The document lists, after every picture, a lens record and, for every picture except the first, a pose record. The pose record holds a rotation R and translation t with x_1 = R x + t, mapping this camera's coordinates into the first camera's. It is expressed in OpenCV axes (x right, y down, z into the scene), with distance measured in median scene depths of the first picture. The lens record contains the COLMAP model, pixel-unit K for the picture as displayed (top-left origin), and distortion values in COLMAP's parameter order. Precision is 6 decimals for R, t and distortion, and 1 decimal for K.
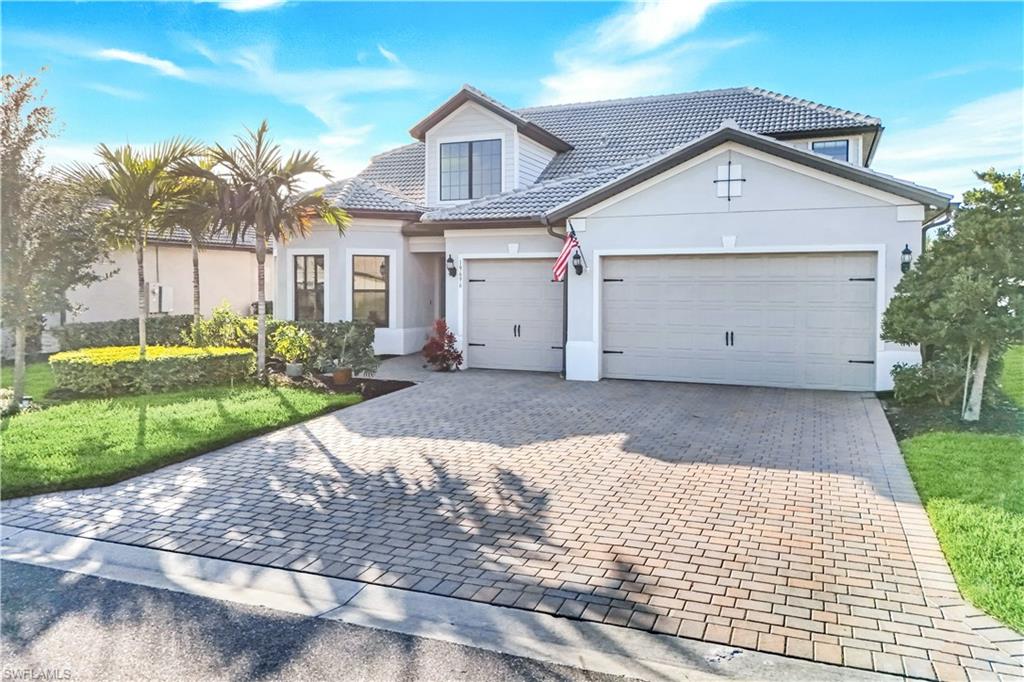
lens RADIAL K [[714.2, 0, 513.5], [0, 714.2, 338.5], [0, 0, 1]] dist [0.036370, -0.007801]
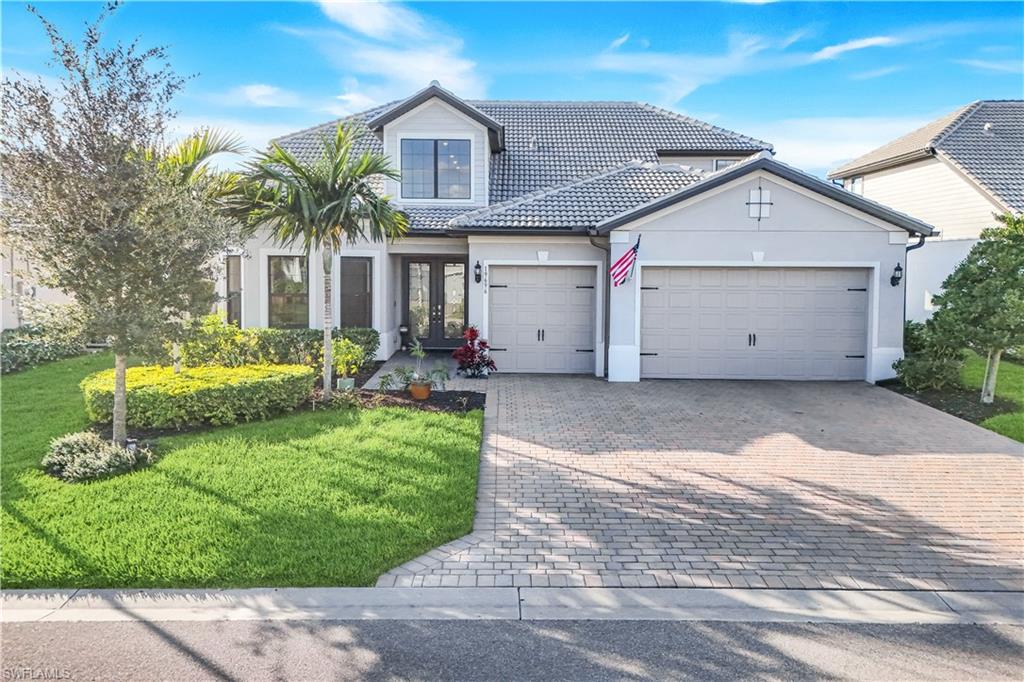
lens RADIAL K [[714.2, 0, 516.0], [0, 714.2, 341.2], [0, 0, 1]] dist [0.036370, -0.007801]
pose [[0.933965, -0.030729, 0.356041, -0.435395], [0.019941, 0.999225, 0.033931, -0.041760], [-0.356808, -0.024591, 0.933854, 0.052560]]
